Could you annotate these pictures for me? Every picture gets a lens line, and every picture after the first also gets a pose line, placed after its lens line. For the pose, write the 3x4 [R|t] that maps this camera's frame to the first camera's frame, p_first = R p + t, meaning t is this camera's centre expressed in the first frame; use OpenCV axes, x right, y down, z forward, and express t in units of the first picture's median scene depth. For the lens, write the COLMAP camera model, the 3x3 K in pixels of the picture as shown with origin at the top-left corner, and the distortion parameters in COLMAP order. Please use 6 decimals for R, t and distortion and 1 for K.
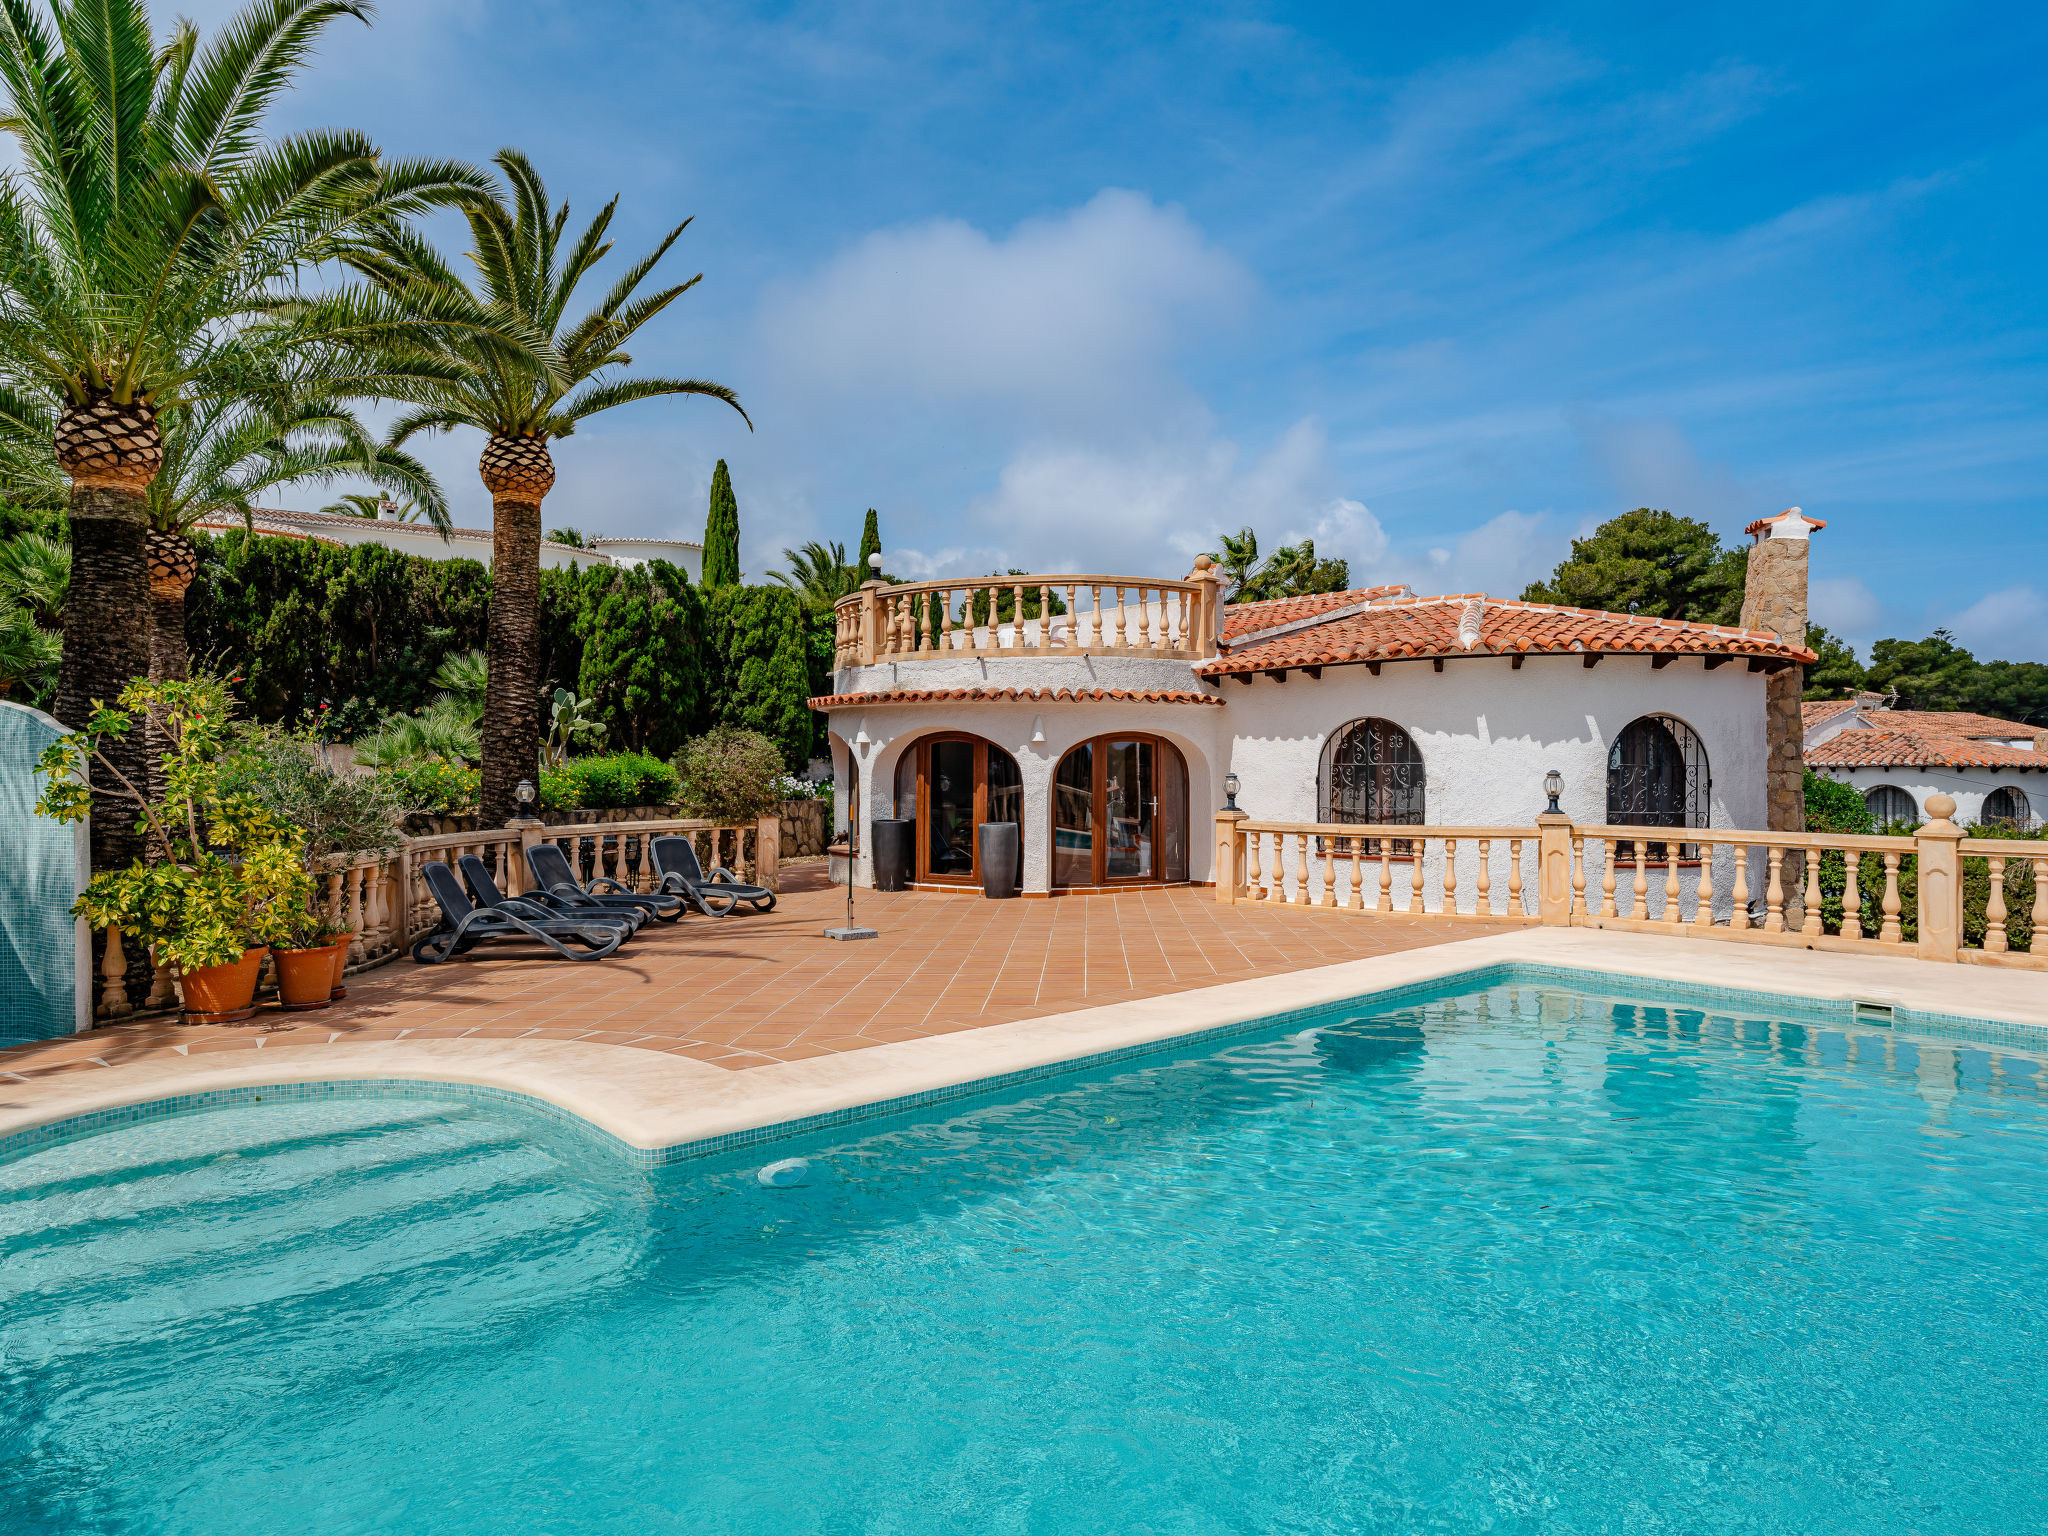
lens RADIAL K [[1250.6, 0, 1011.1], [0, 1250.6, 766.6], [0, 0, 1]] dist [-0.005813, 0.006170]
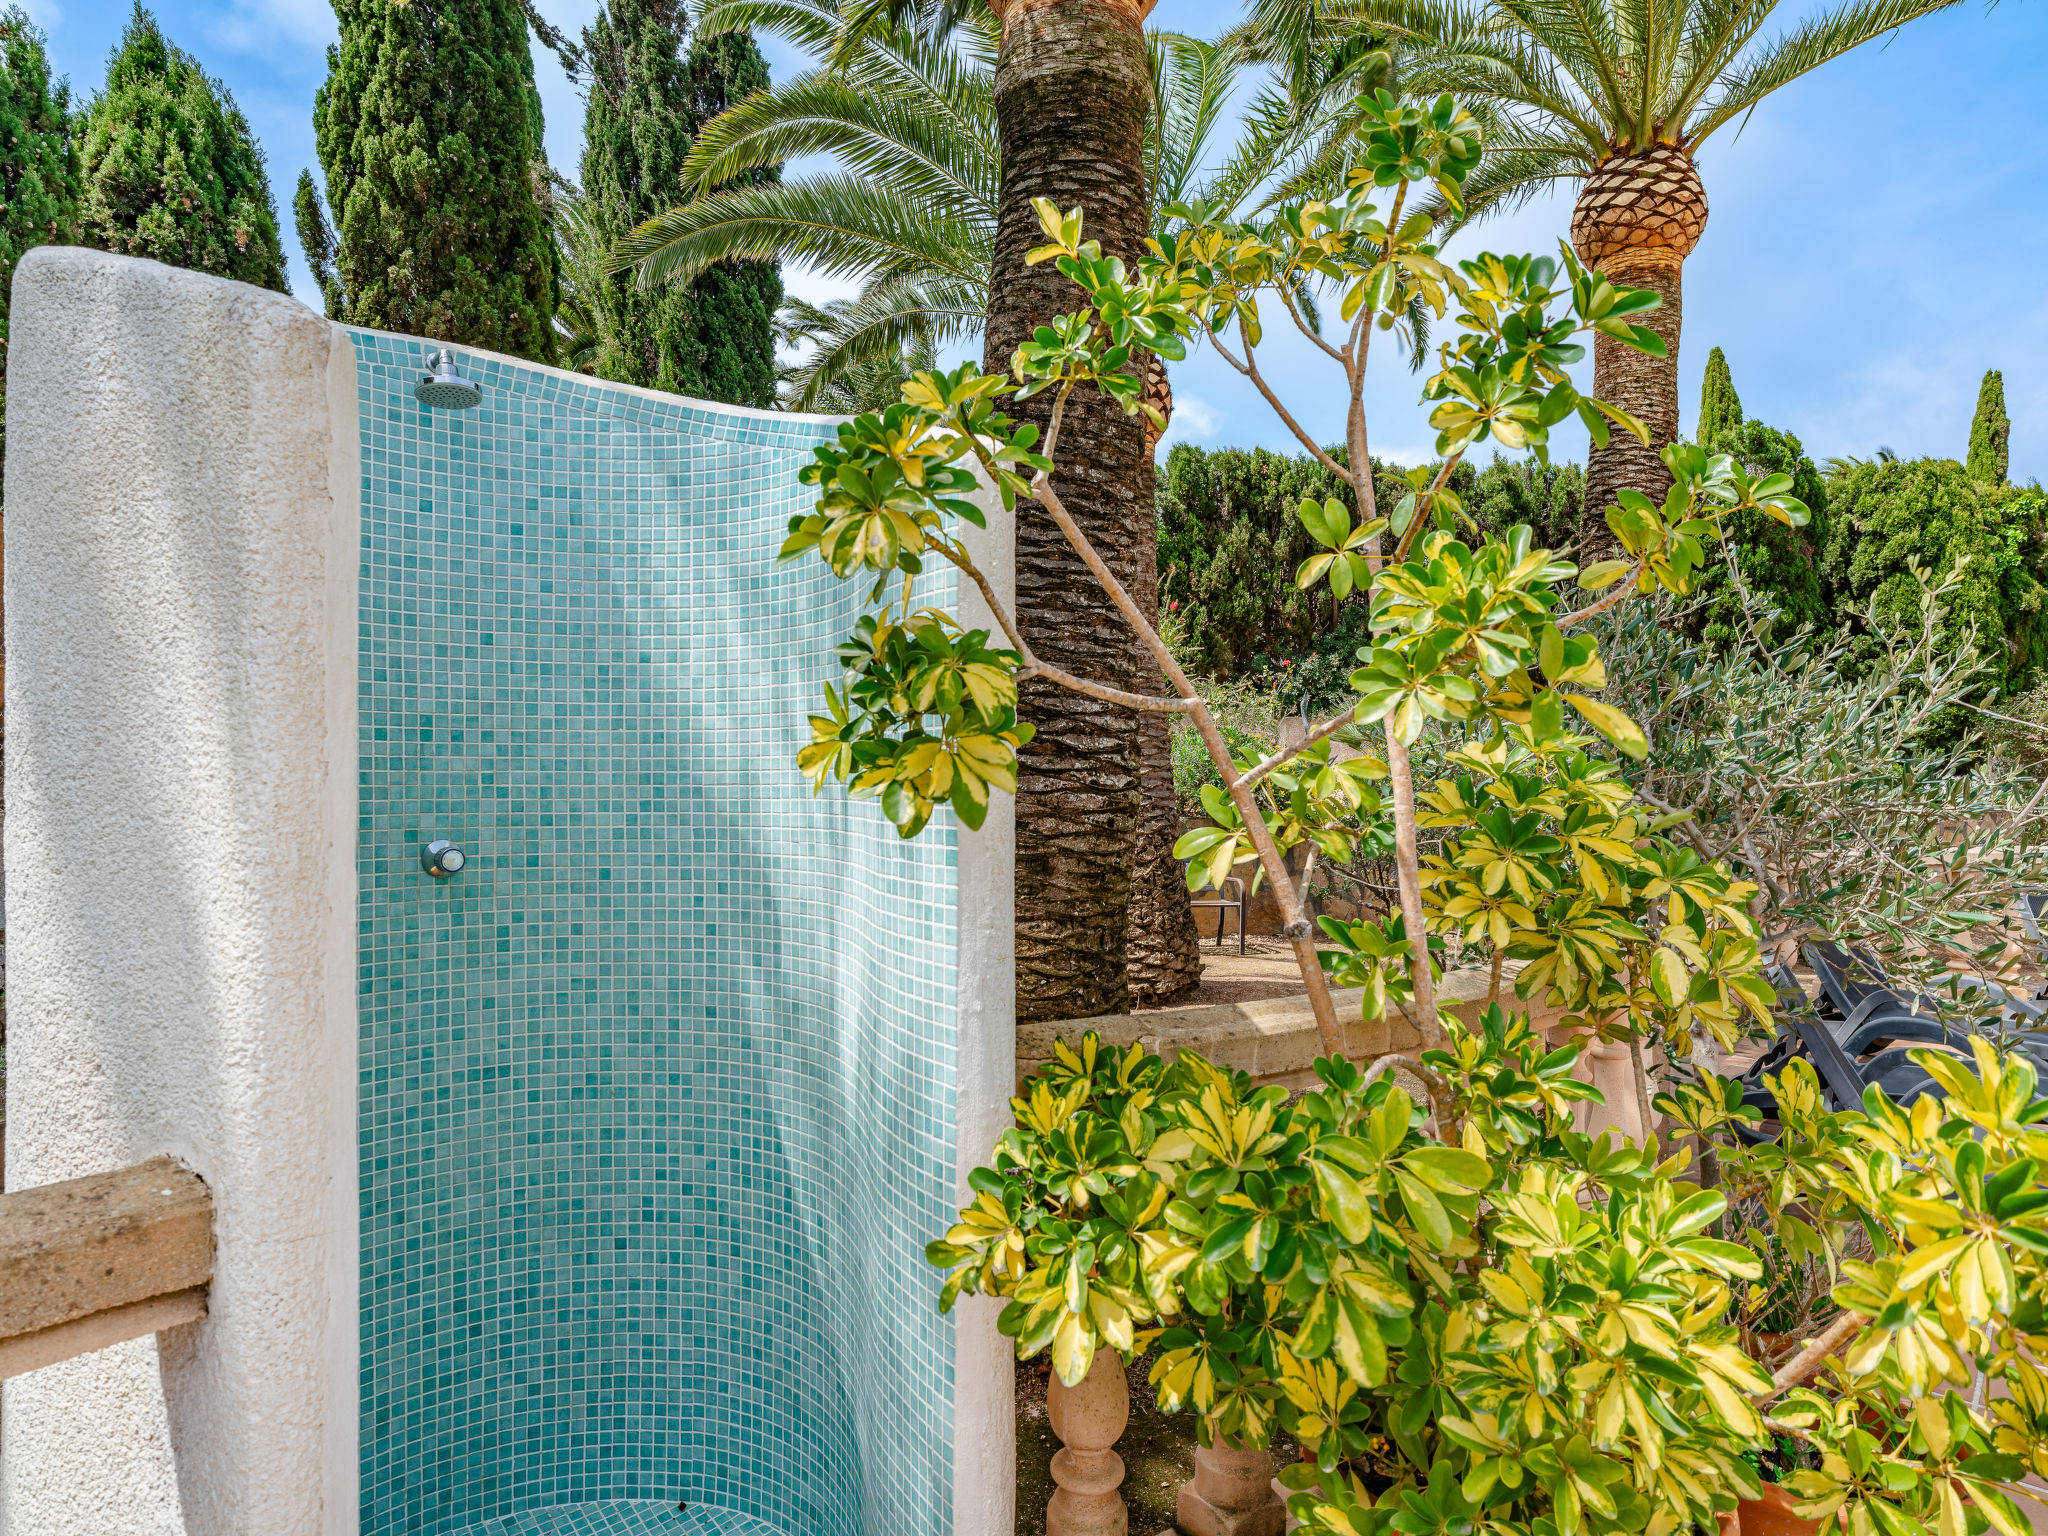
lens RADIAL K [[1250.6, 0, 1011.1], [0, 1250.6, 766.6], [0, 0, 1]] dist [-0.005813, 0.006170]
pose [[0.796542, 0.011775, -0.604469, -0.281819], [-0.012877, 0.999914, 0.002508, 0.015710], [0.604447, 0.005786, 0.796625, 0.382938]]
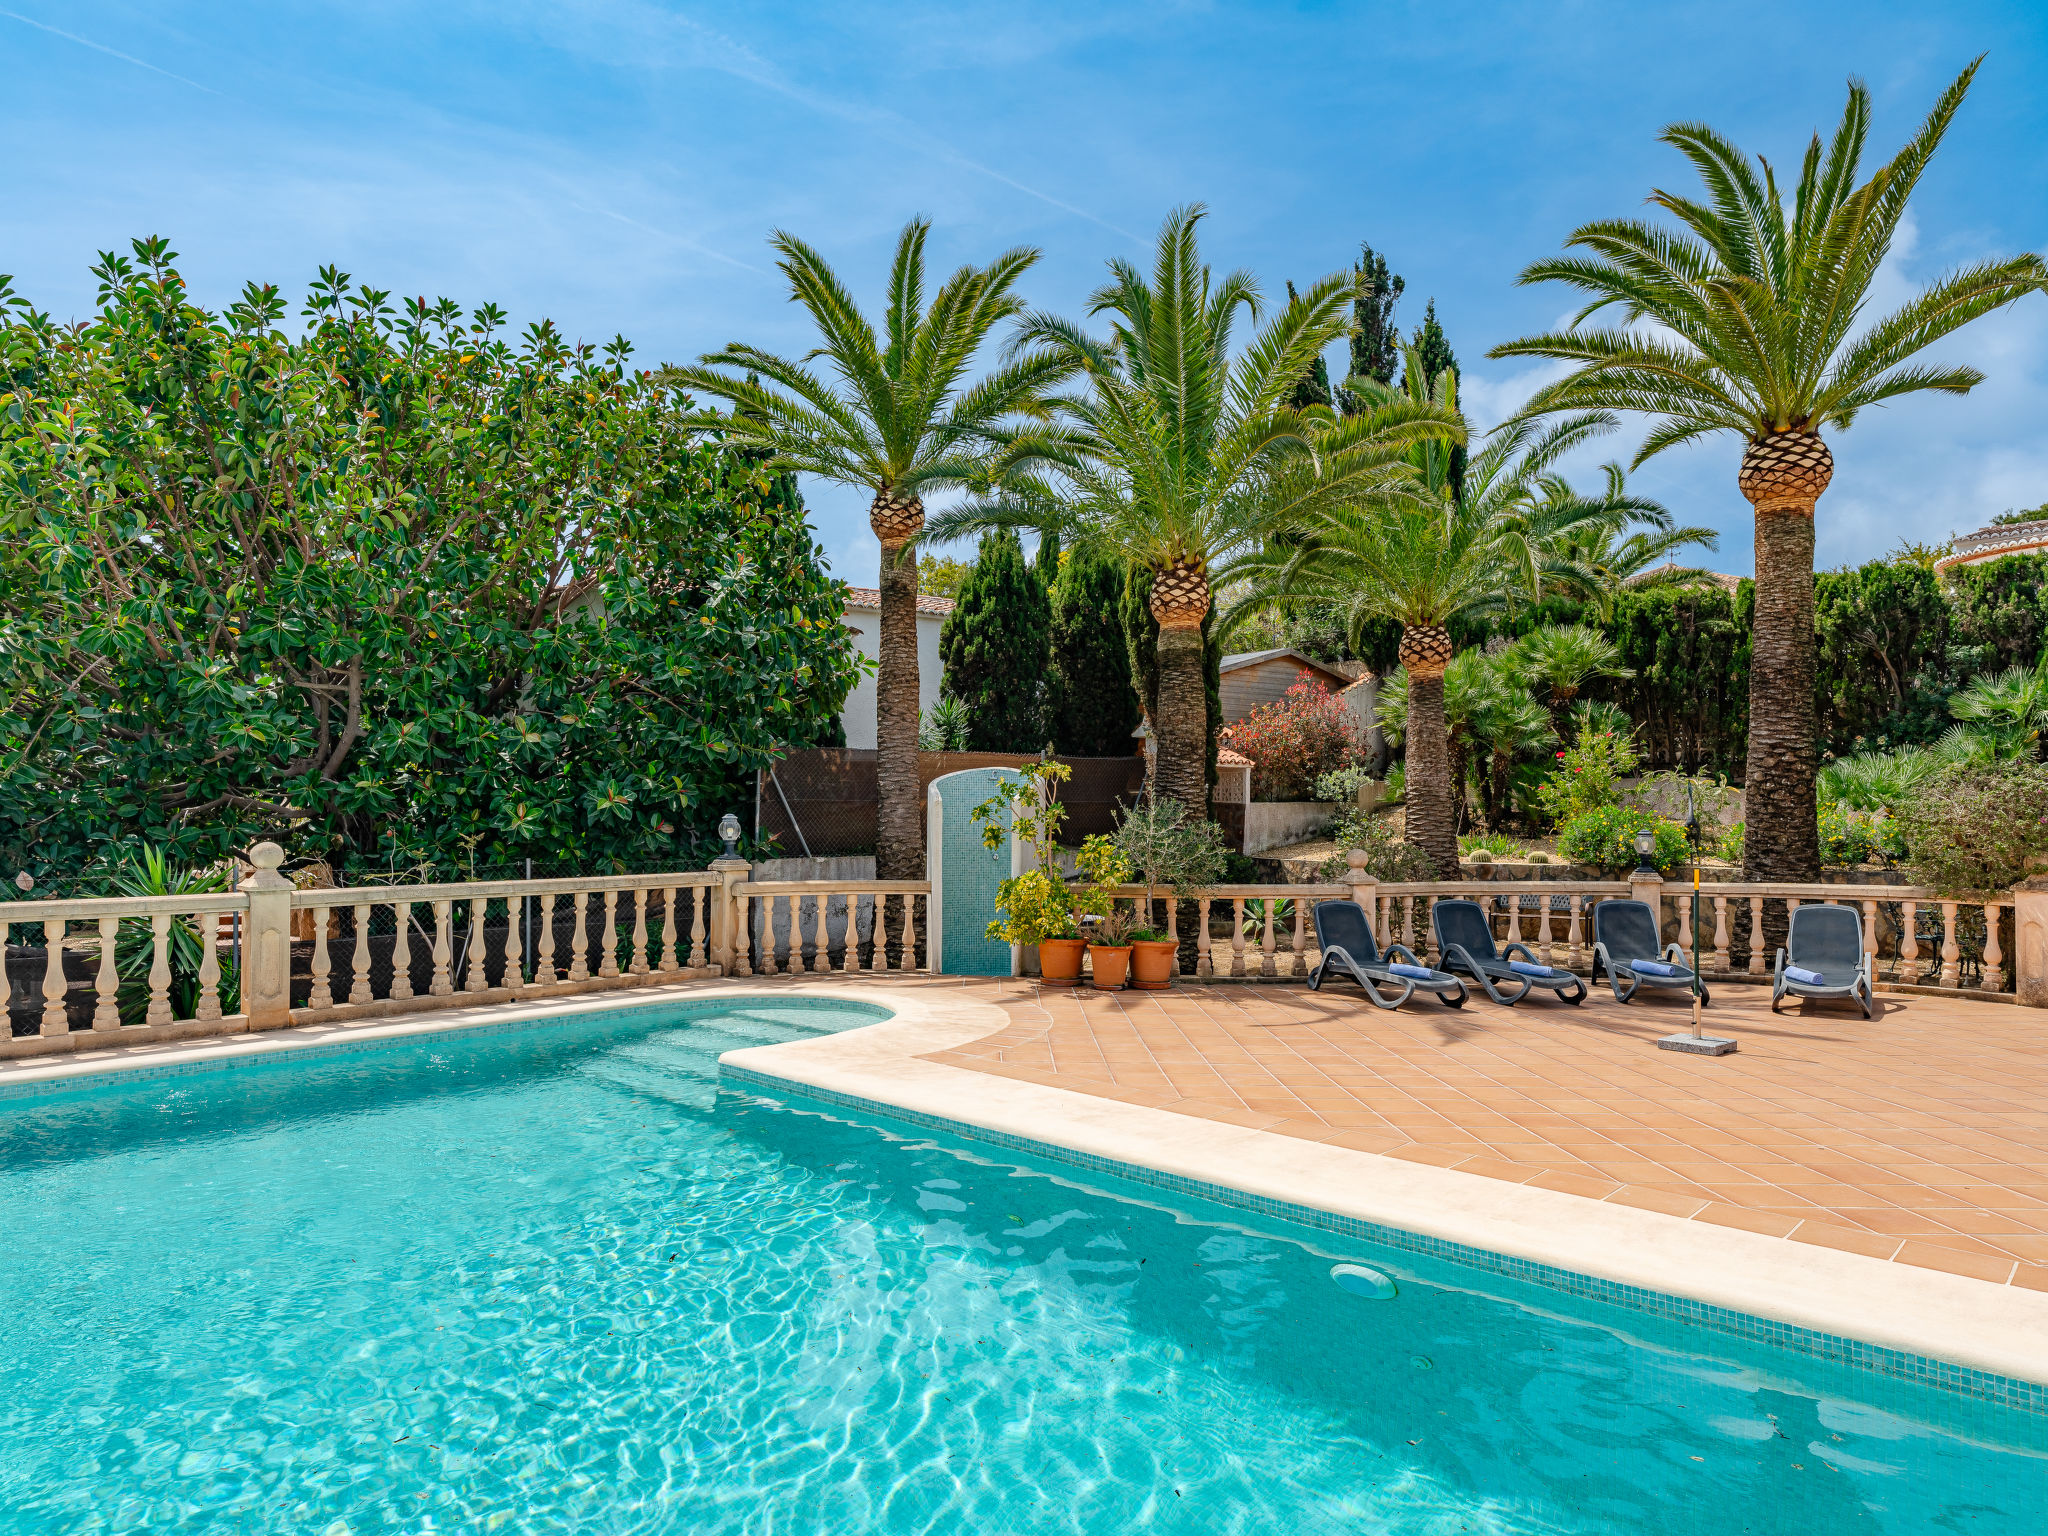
lens RADIAL K [[1250.6, 0, 1011.1], [0, 1250.6, 766.6], [0, 0, 1]] dist [-0.005813, 0.006170]
pose [[0.064054, -0.030432, -0.997482, 0.428299], [0.000529, 0.999536, -0.030461, -0.009457], [0.997946, 0.001423, 0.064040, 0.424797]]
